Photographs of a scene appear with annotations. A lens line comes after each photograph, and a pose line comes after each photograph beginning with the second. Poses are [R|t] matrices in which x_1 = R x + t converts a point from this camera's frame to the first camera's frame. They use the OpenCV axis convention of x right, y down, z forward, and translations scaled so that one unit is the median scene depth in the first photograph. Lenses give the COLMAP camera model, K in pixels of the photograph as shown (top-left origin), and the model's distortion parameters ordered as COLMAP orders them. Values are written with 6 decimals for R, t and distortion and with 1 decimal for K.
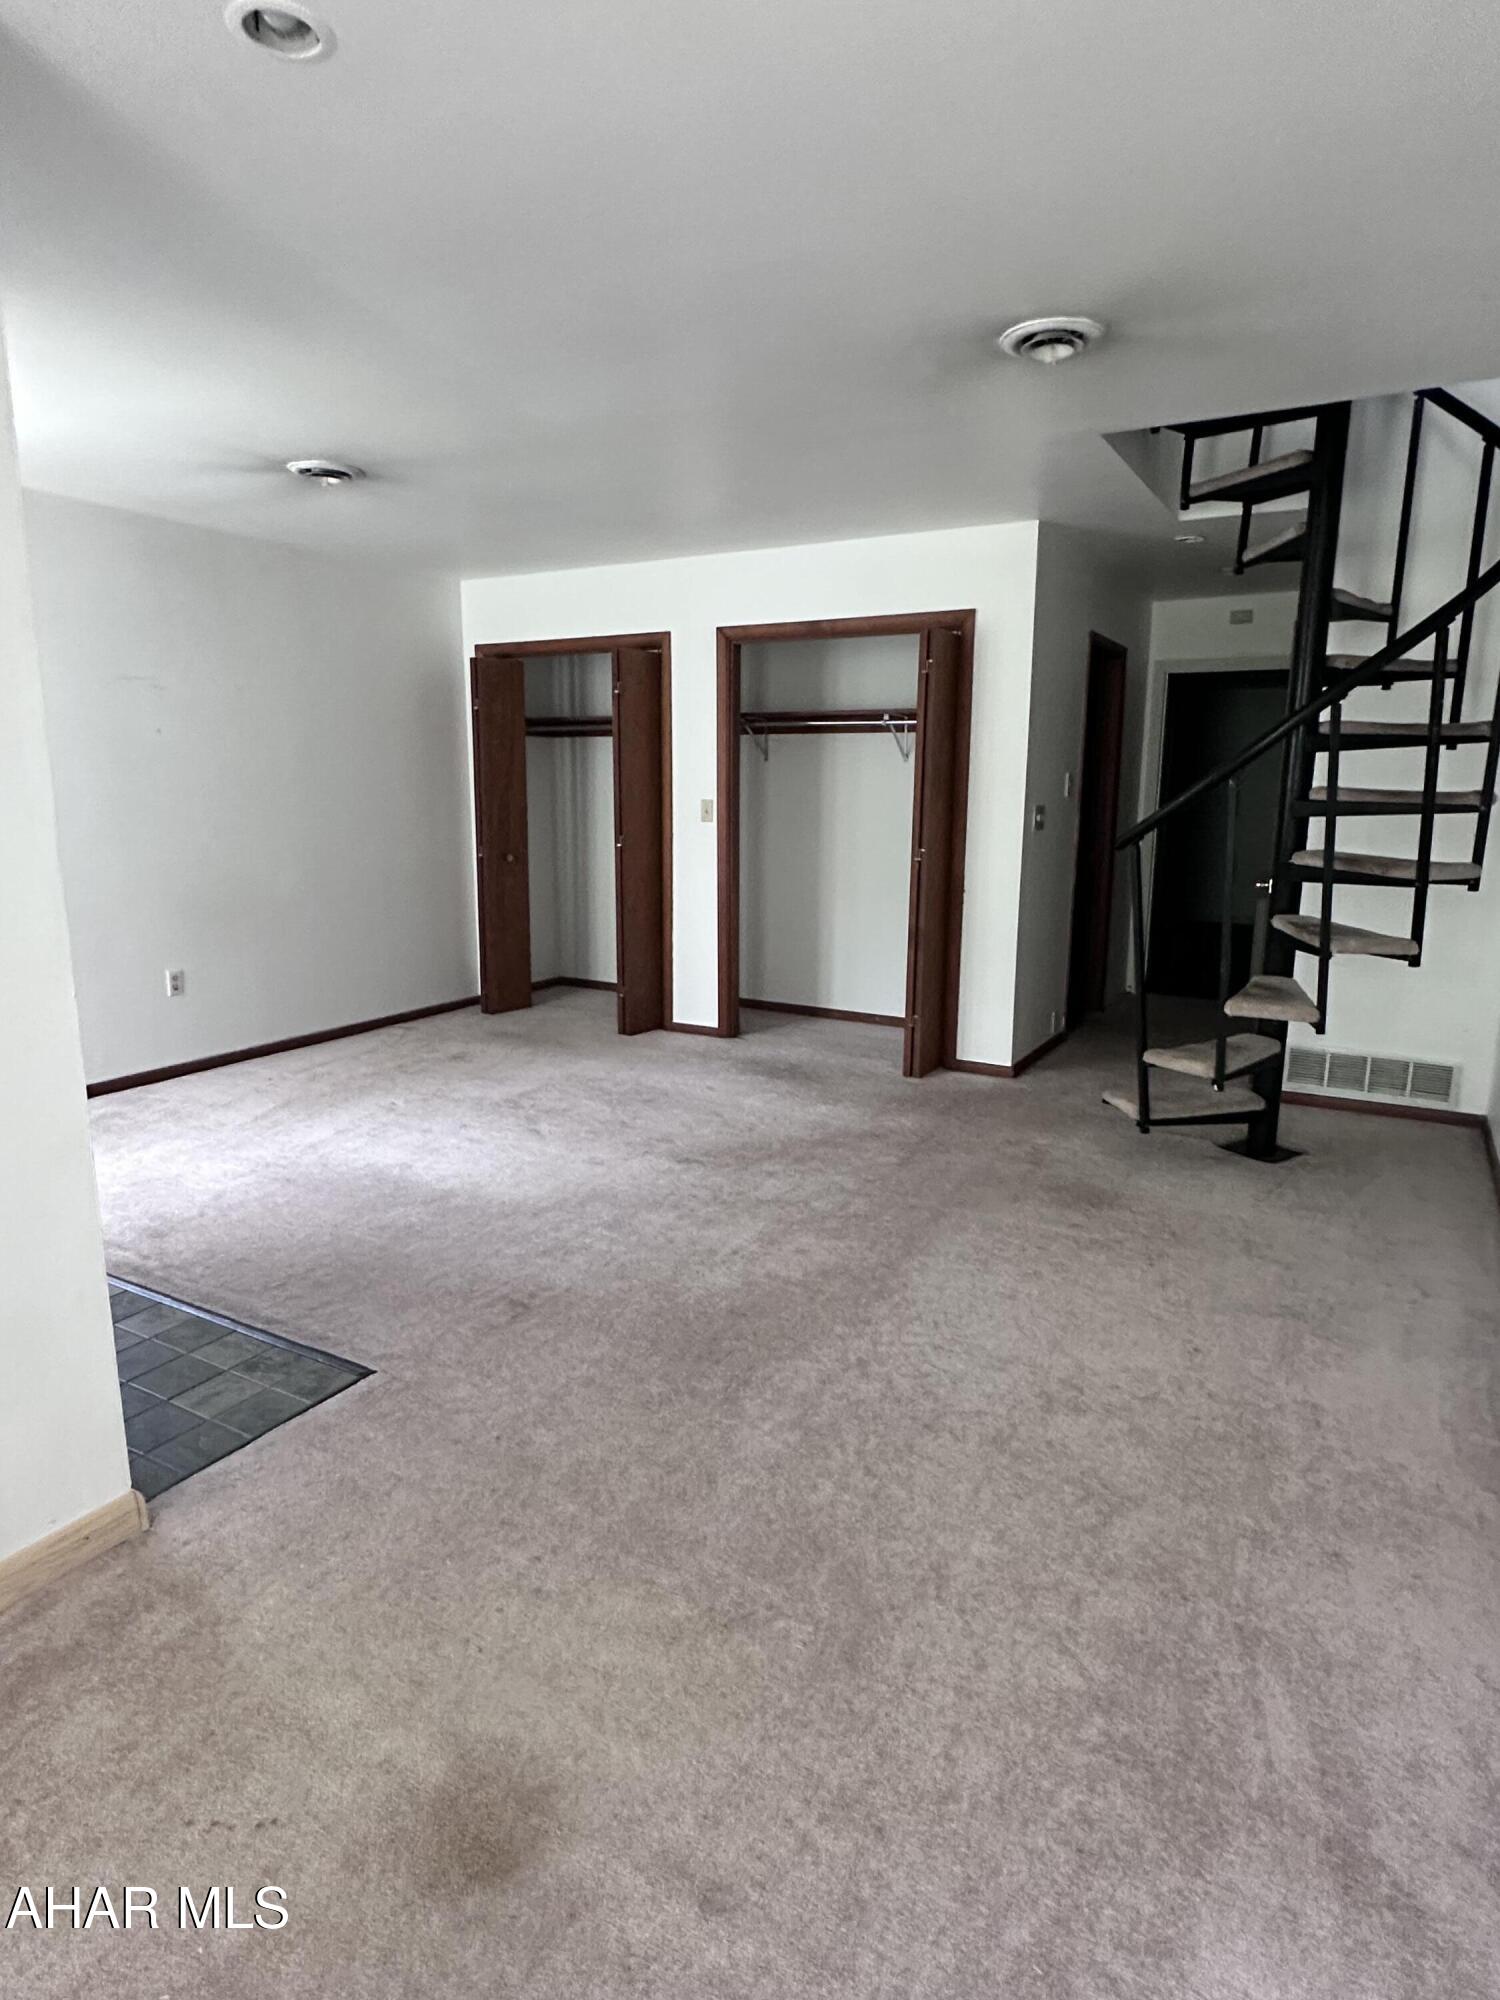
lens RADIAL K [[1139.0, 0, 750.0], [0, 1139.0, 1000.0], [0, 0, 1]] dist [-0.000579, -0.000107]
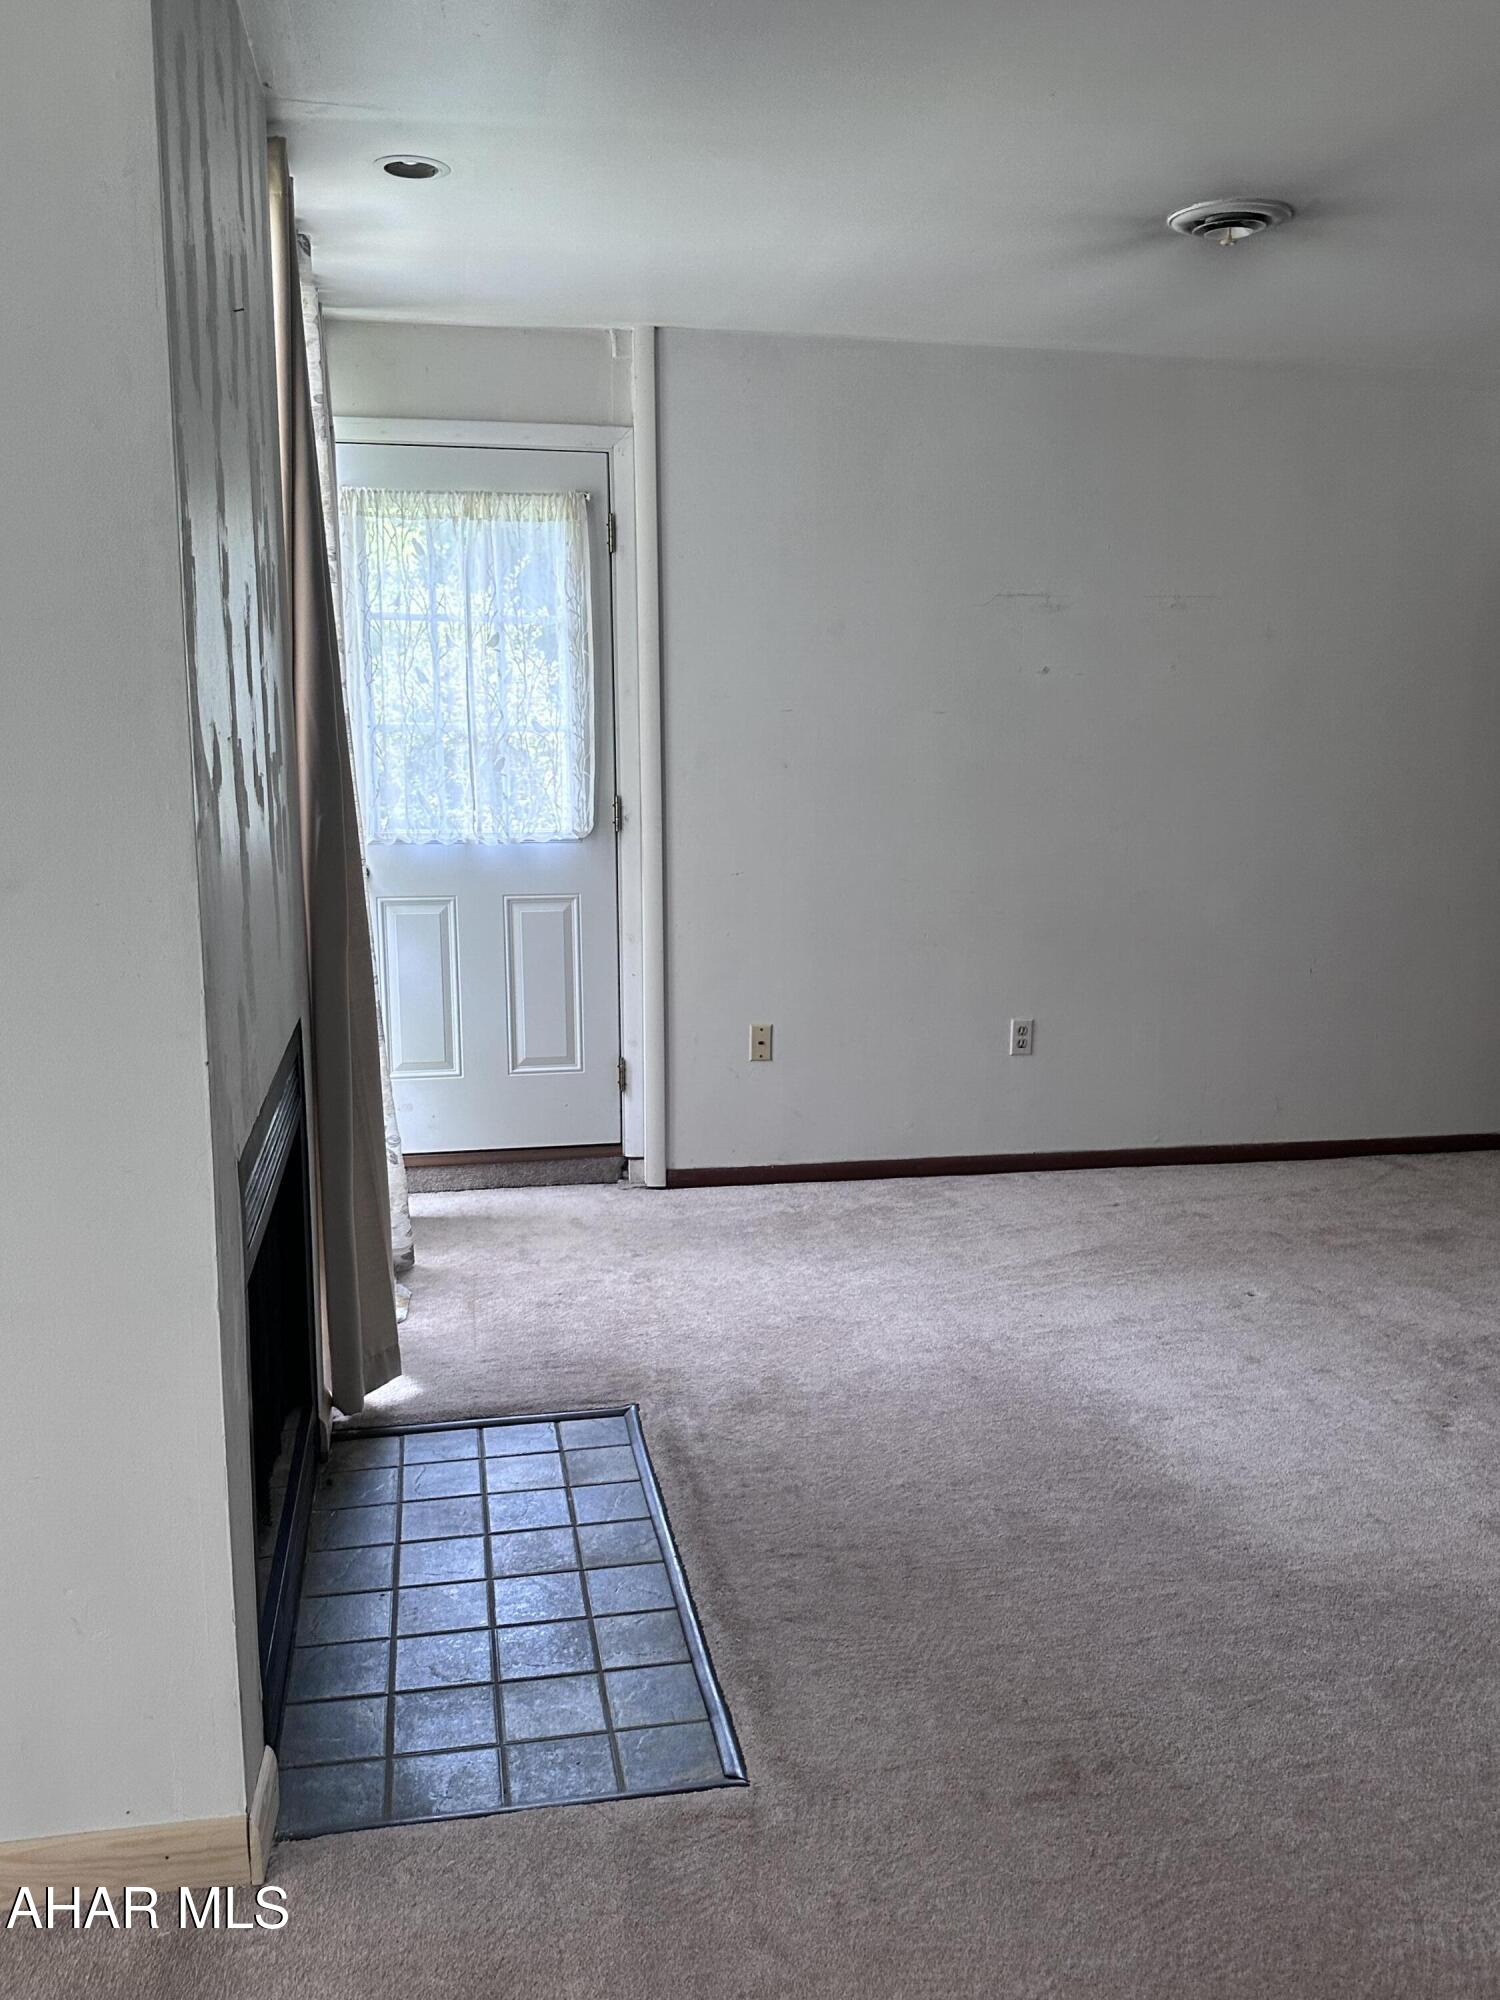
lens RADIAL K [[1632.5, 0, 749.4], [0, 1632.5, 1030.0], [0, 0, 1]] dist [0.135676, -0.232143]
pose [[0.655553, 0.135521, -0.742889, 0.140874], [-0.146794, 0.987868, 0.050675, -0.052063], [0.740744, 0.075832, 0.667494, 0.246796]]
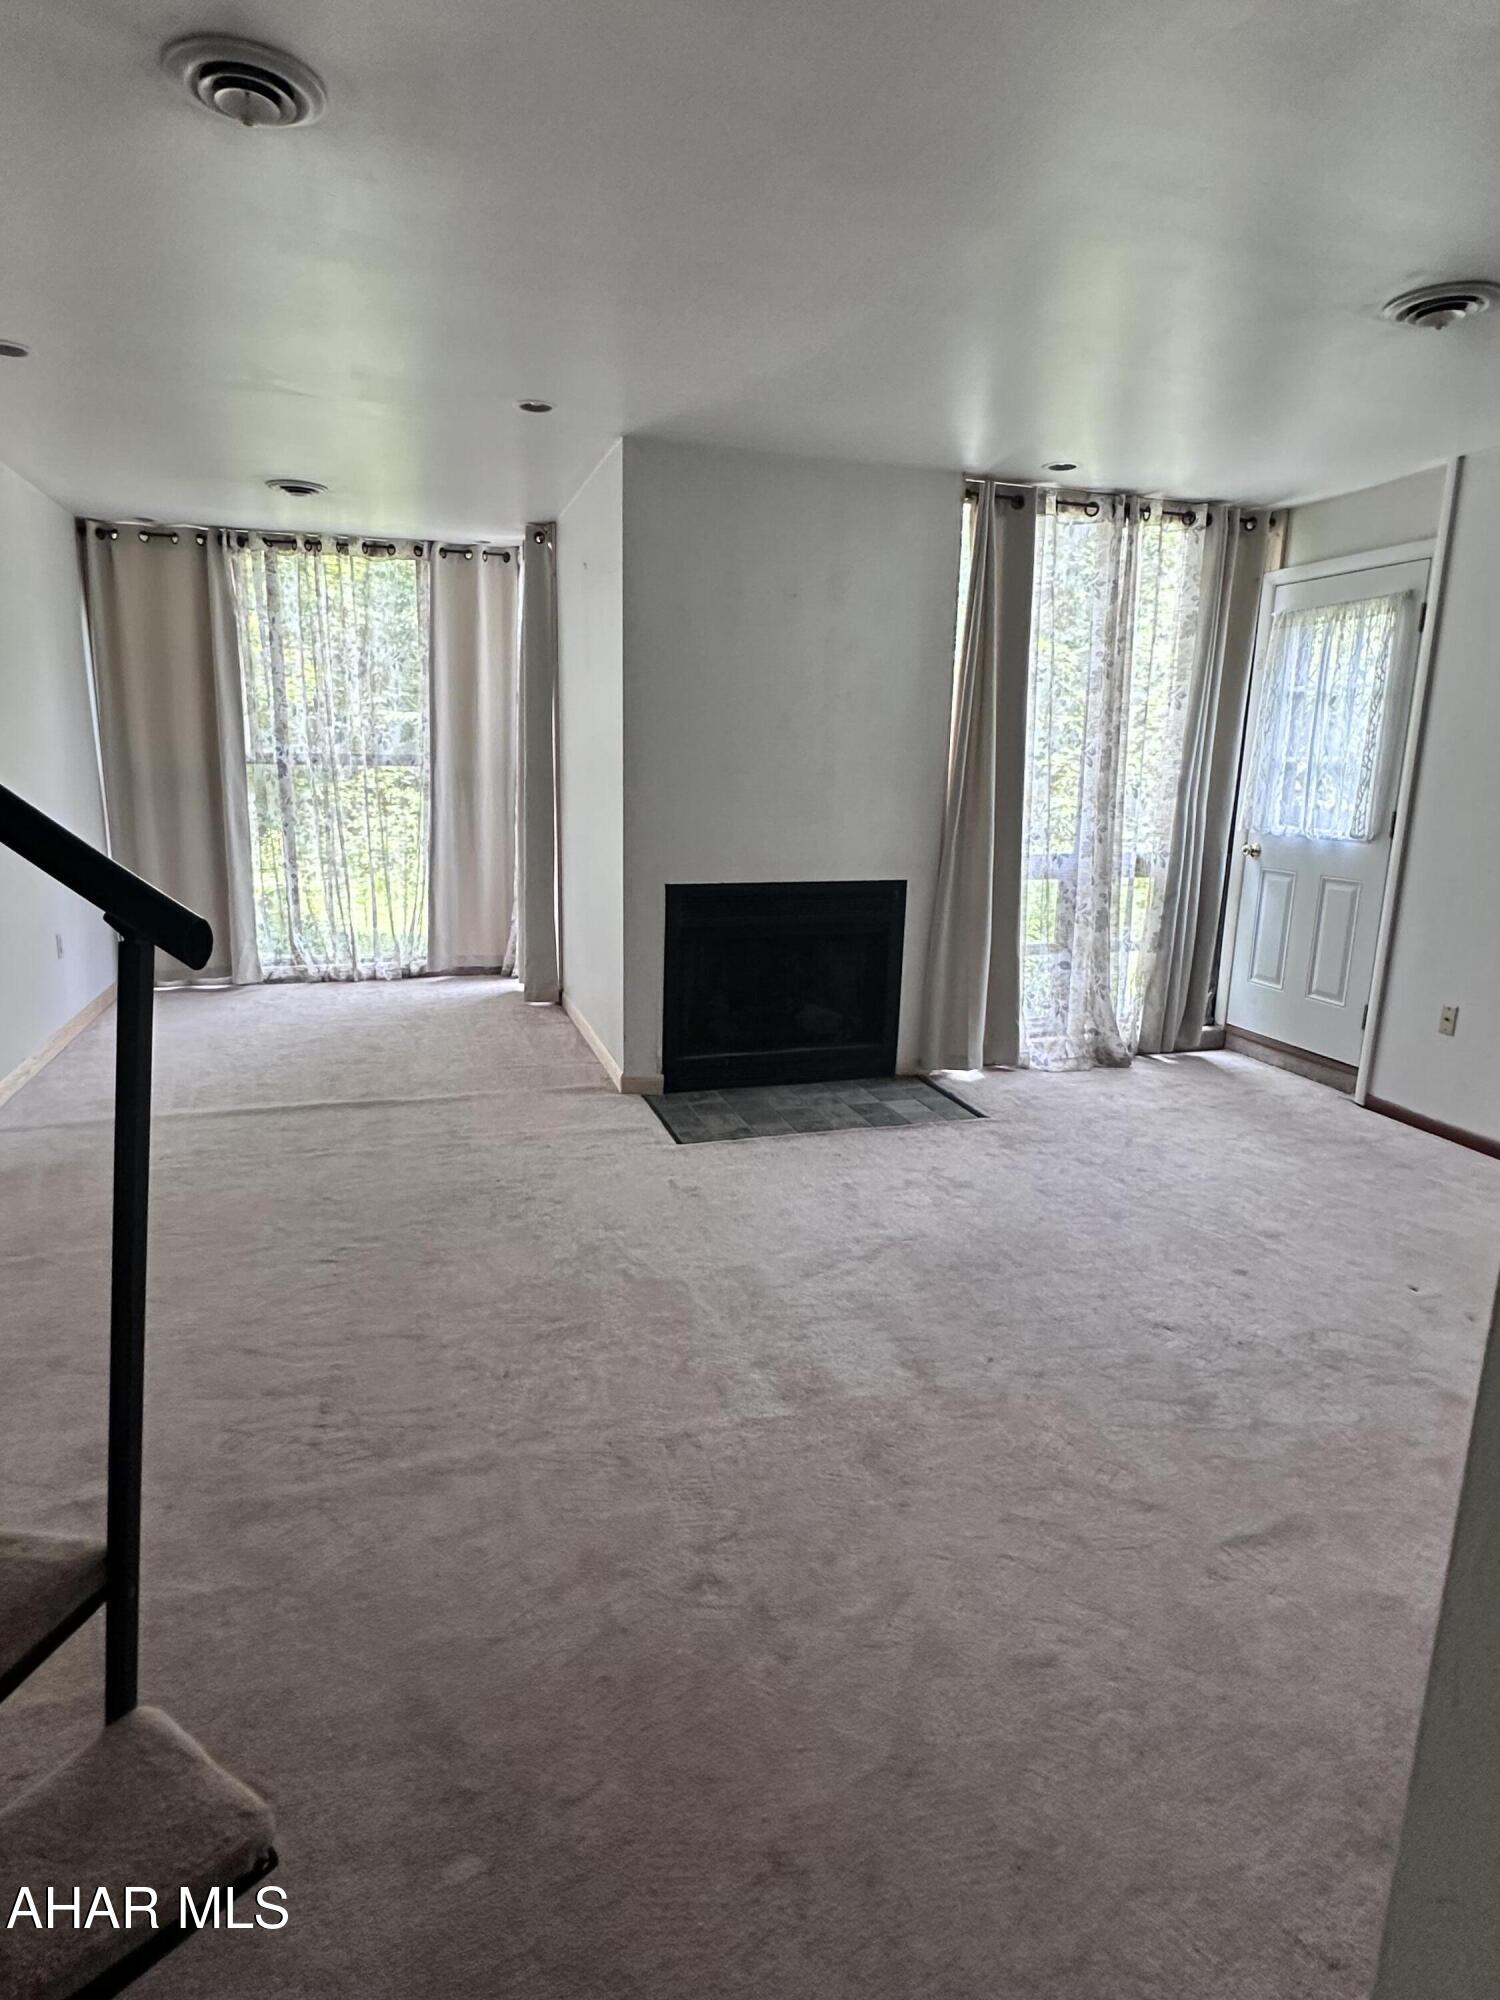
lens RADIAL K [[1139.0, 0, 750.0], [0, 1139.0, 1000.0], [0, 0, 1]] dist [-0.000579, -0.000107]
pose [[-0.676999, 0.138413, -0.722851, 0.397339], [-0.171481, 0.925461, 0.337812, -0.222015], [0.715728, 0.352654, -0.602801, 1.133760]]
